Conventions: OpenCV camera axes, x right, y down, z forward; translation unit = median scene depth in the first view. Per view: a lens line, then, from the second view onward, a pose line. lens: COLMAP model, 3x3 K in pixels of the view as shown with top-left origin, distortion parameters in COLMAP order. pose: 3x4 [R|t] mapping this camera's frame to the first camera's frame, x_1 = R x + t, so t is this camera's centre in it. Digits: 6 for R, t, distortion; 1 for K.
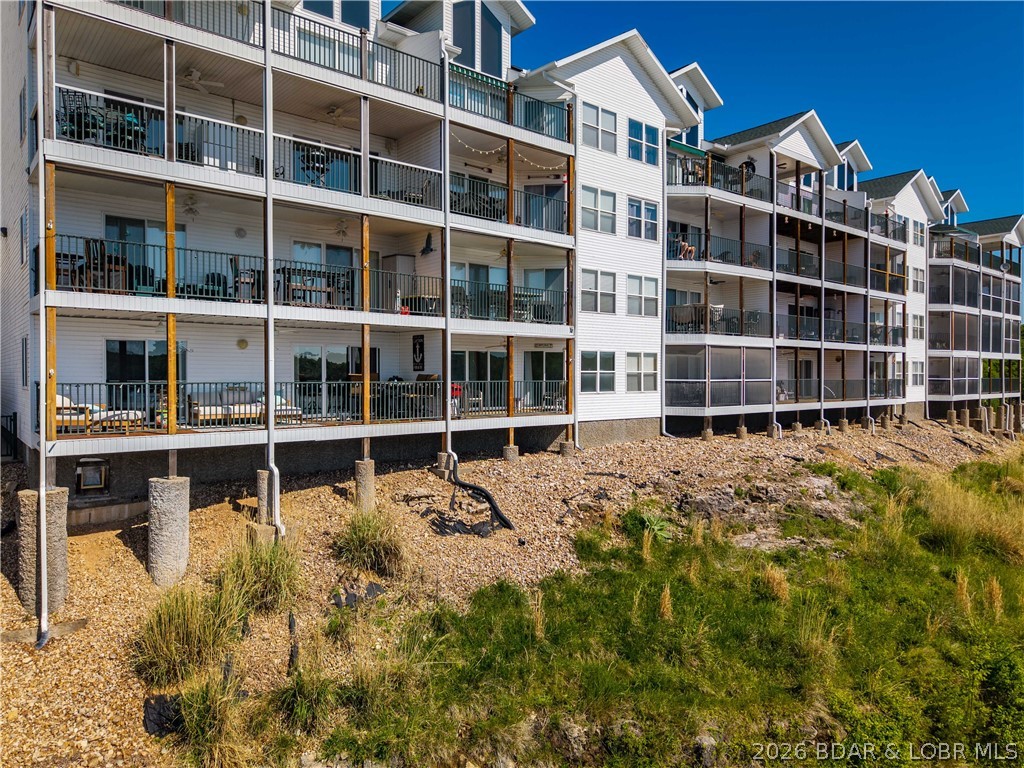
lens RADIAL K [[685.3, 0, 507.9], [0, 685.3, 386.7], [0, 0, 1]] dist [0.034264, -0.056705]
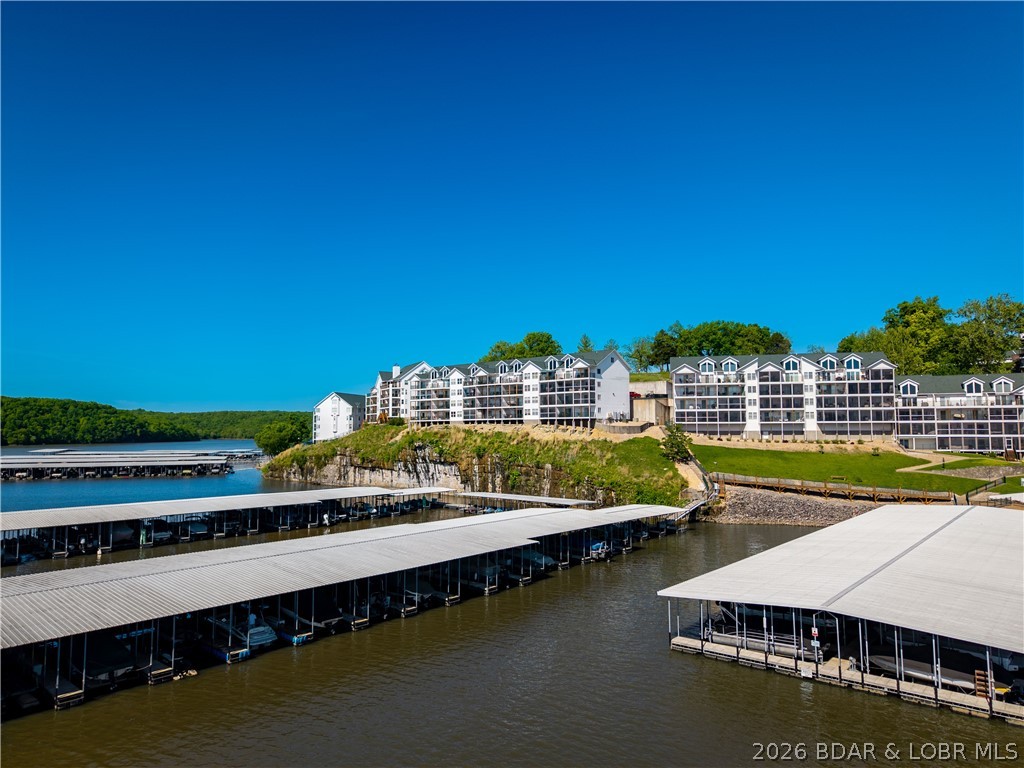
lens RADIAL K [[689.2, 0, 511.3], [0, 689.2, 378.8], [0, 0, 1]] dist [-0.002413, -0.004168]
pose [[0.138659, -0.072063, -0.987715, 7.733926], [-0.007669, 0.997241, -0.073834, 0.142576], [0.990310, 0.017812, 0.137724, 0.602094]]
